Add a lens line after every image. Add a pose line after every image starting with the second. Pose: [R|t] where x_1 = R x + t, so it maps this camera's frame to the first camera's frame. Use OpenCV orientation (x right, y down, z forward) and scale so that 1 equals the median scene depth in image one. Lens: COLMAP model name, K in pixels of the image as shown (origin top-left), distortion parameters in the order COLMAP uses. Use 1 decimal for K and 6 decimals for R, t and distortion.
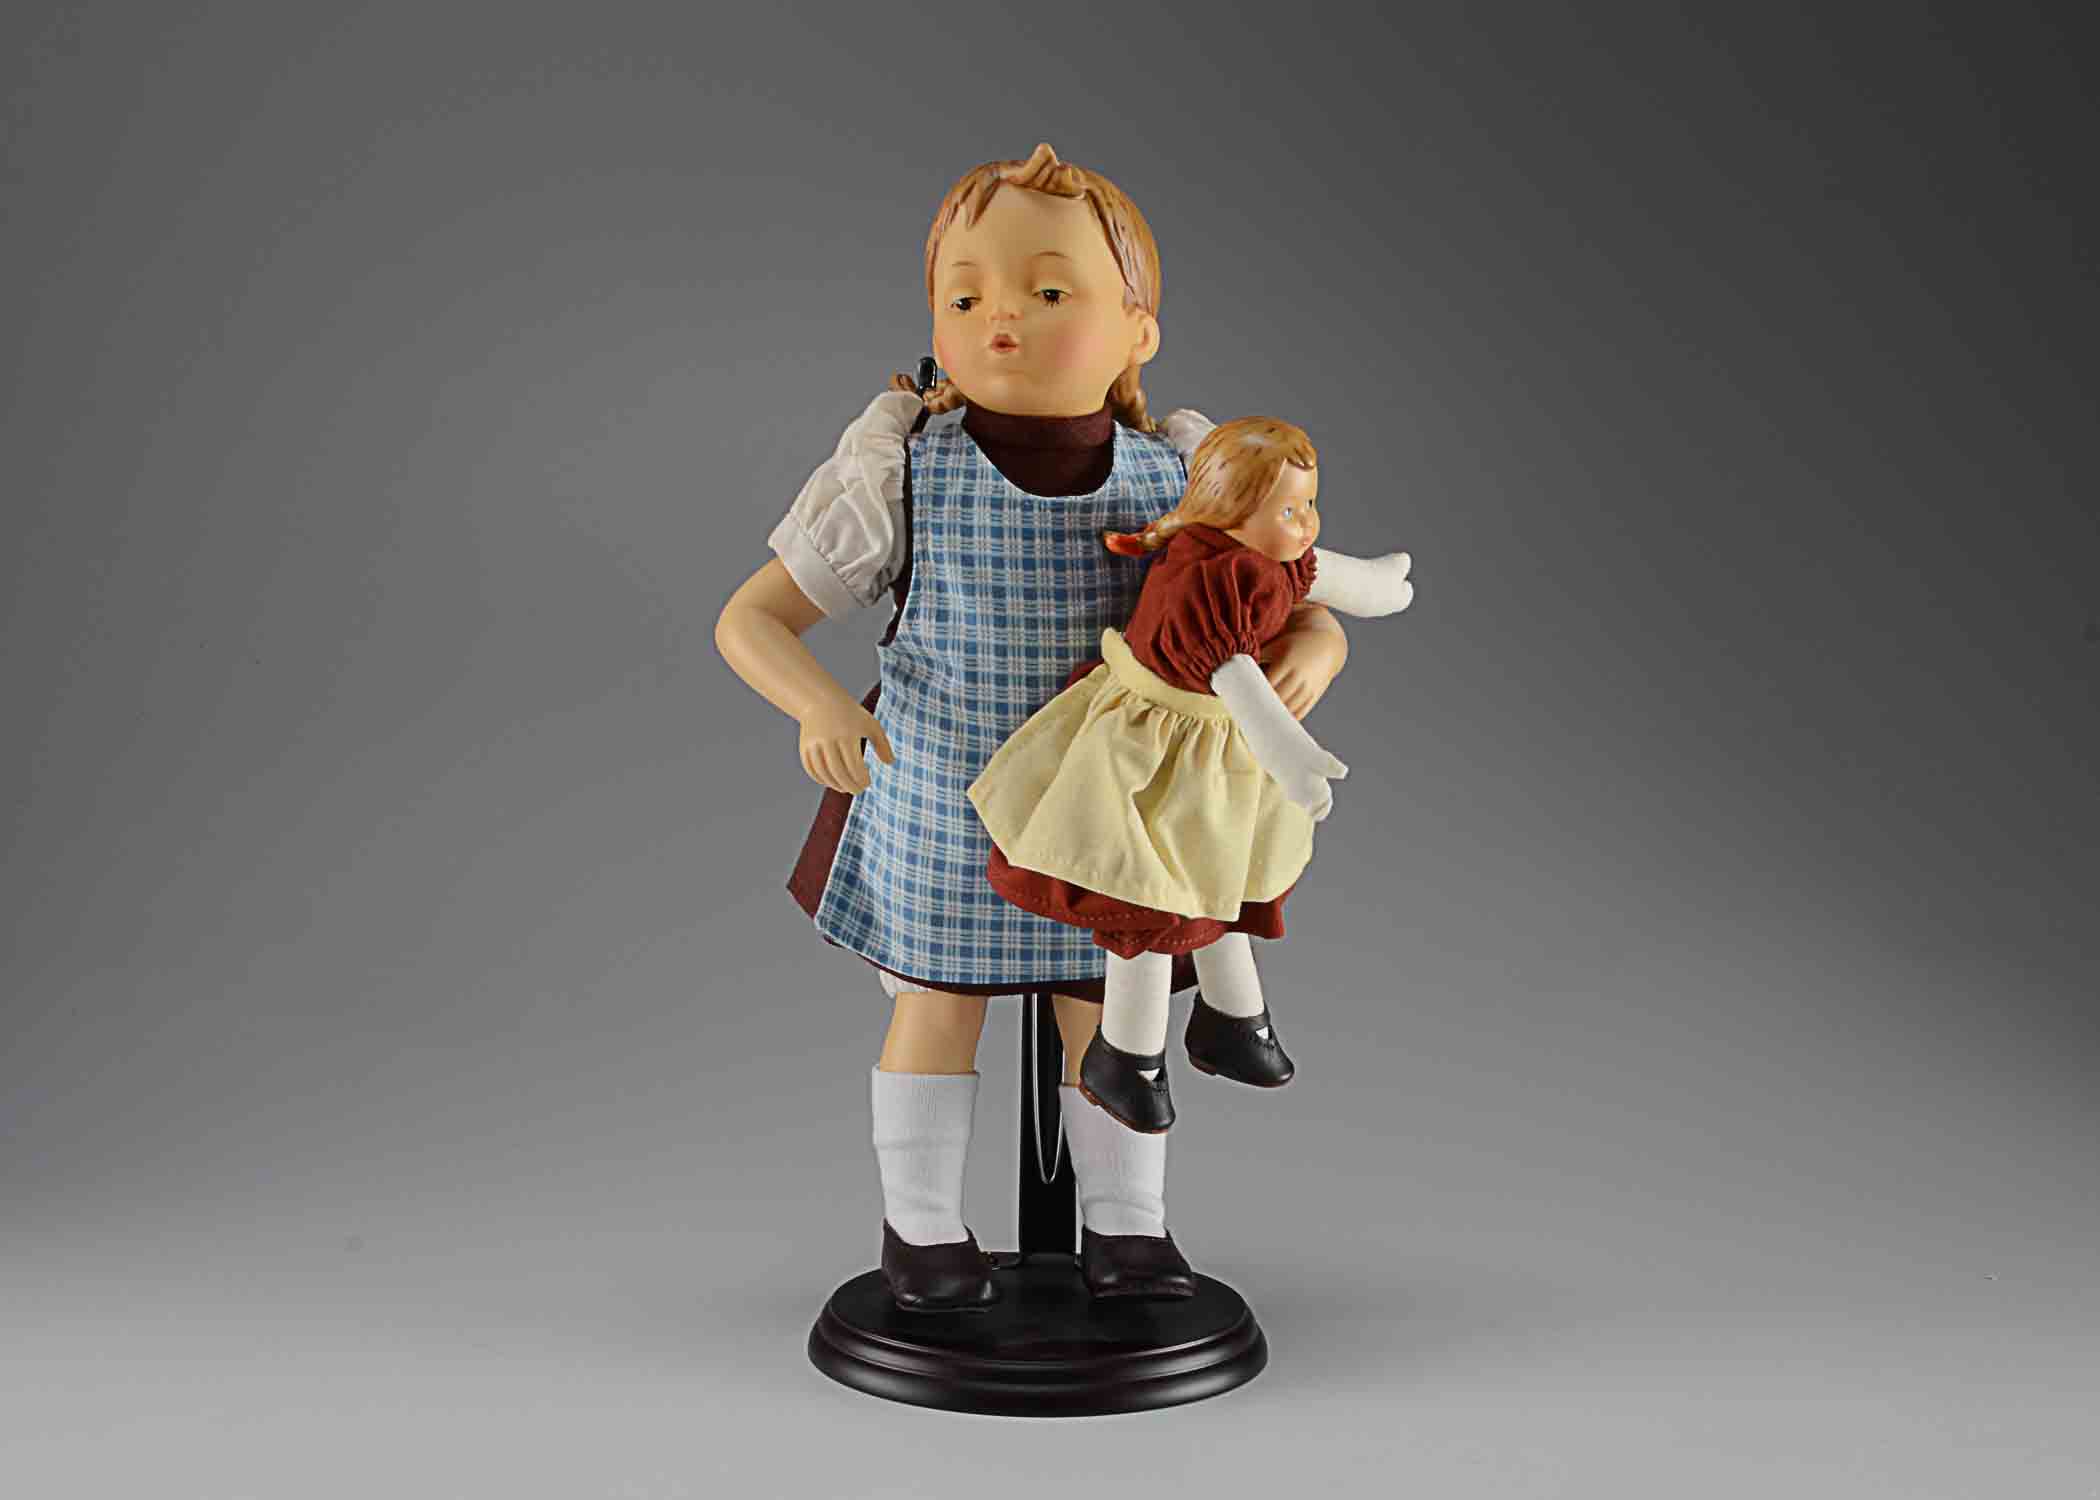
lens RADIAL K [[3030.0, 0, 1014.2], [0, 3030.0, 747.9], [0, 0, 1]] dist [-0.044528, 0.000000]
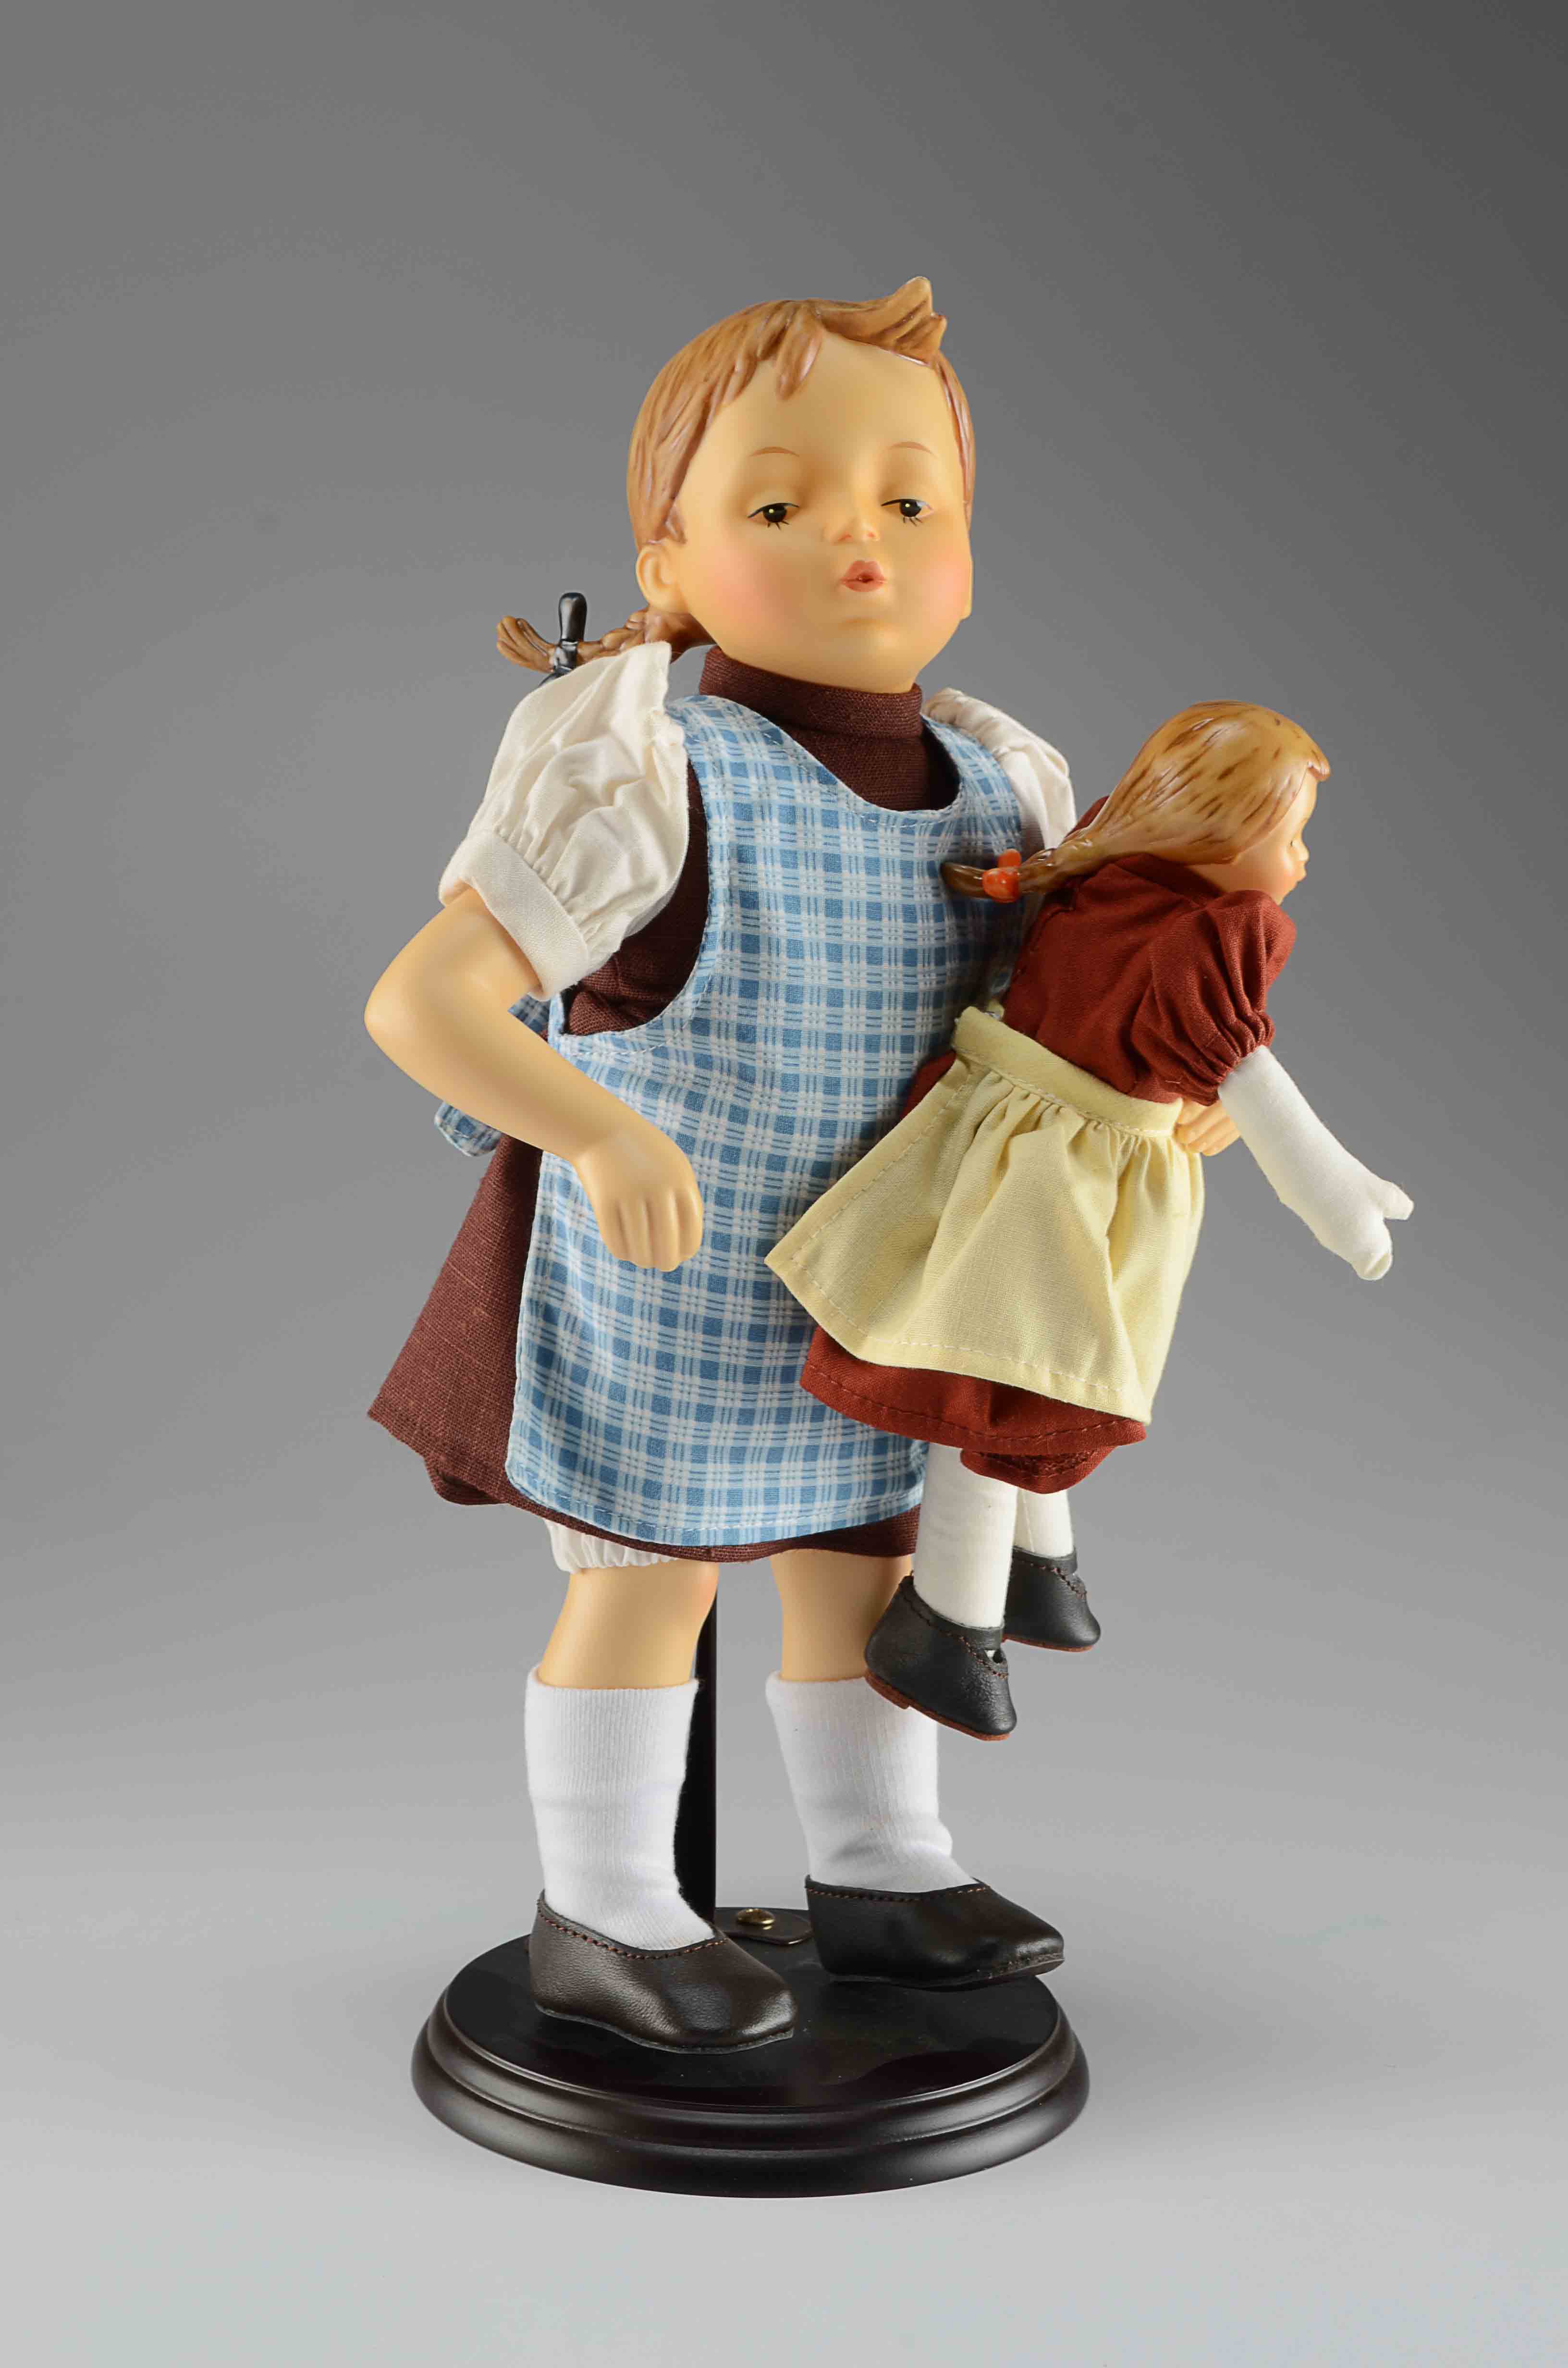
lens RADIAL K [[3992.6, 0, 783.8], [0, 3992.6, 1185.1], [0, 0, 1]] dist [-0.013134, 0.000000]
pose [[0.832933, -0.039442, 0.551966, -0.490977], [0.021643, 0.999015, 0.038727, -0.034606], [-0.552950, -0.020311, 0.832967, 0.275778]]
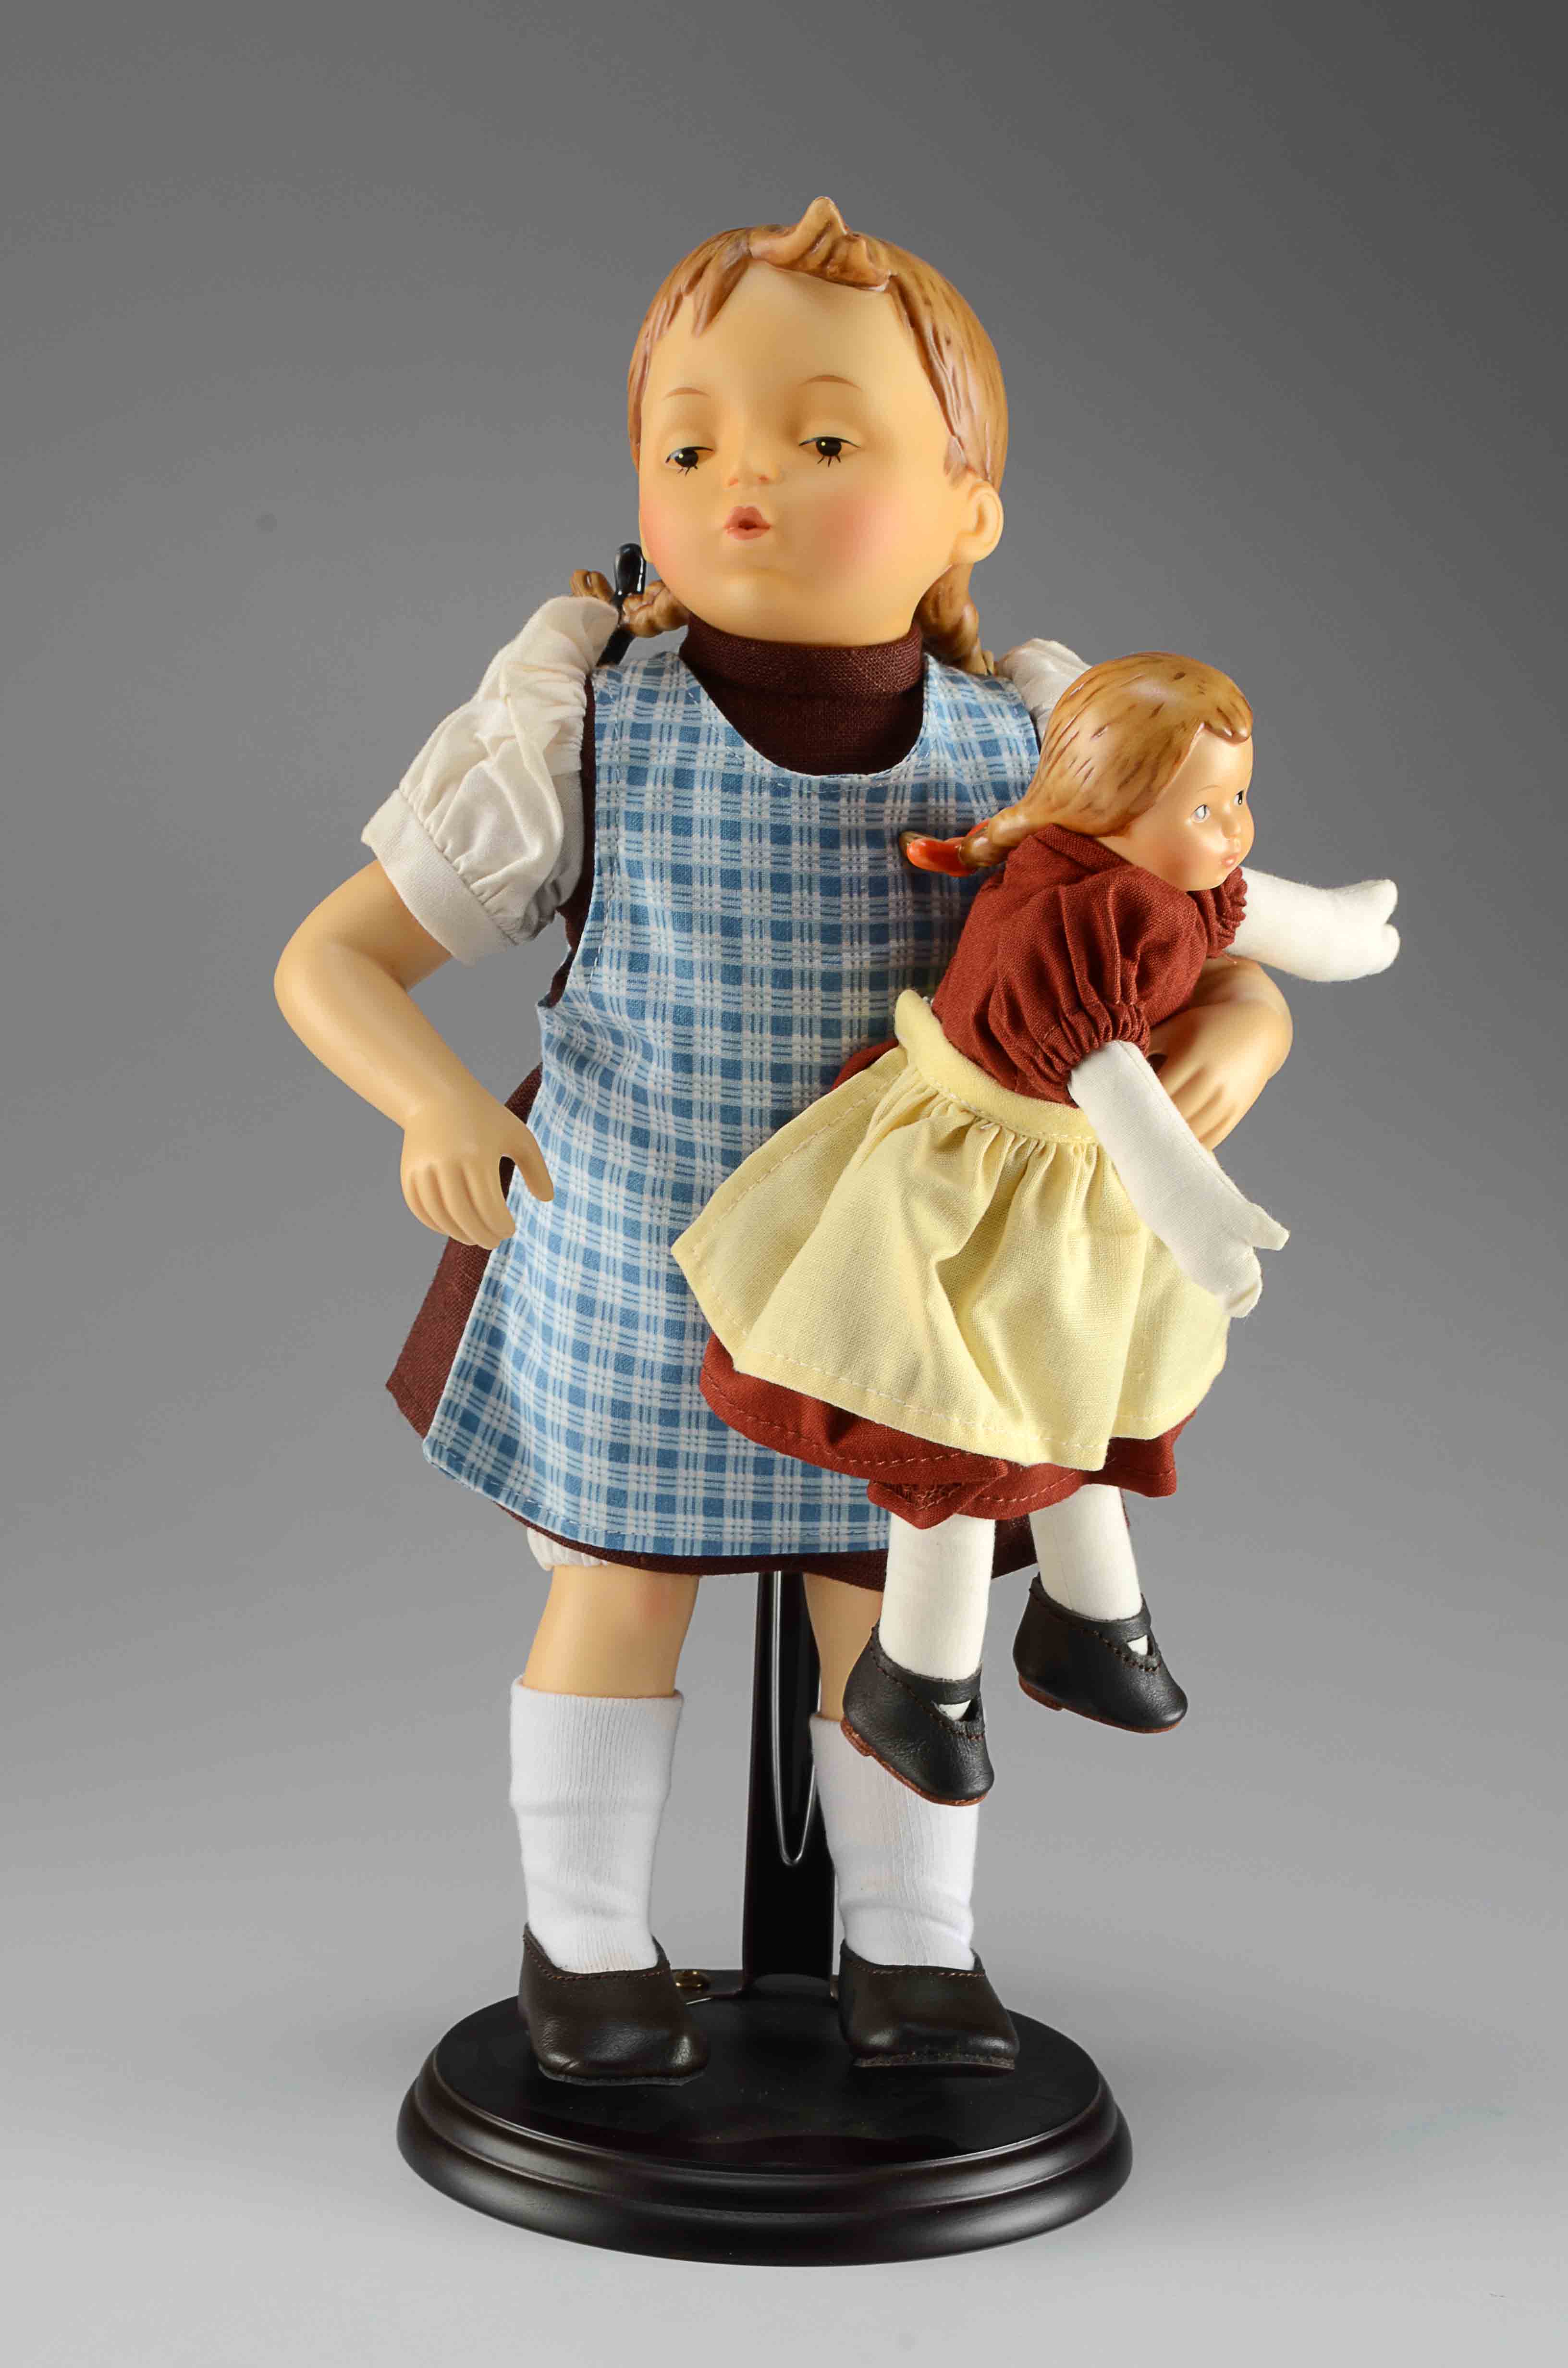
lens RADIAL K [[4254.9, 0, 817.5], [0, 4254.9, 1176.5], [0, 0, 1]] dist [0.008645, 0.000000]
pose [[0.999642, 0.026576, 0.002982, 0.011180], [-0.026616, 0.999543, 0.014297, -0.013322], [-0.002601, -0.014371, 0.999893, 0.130217]]
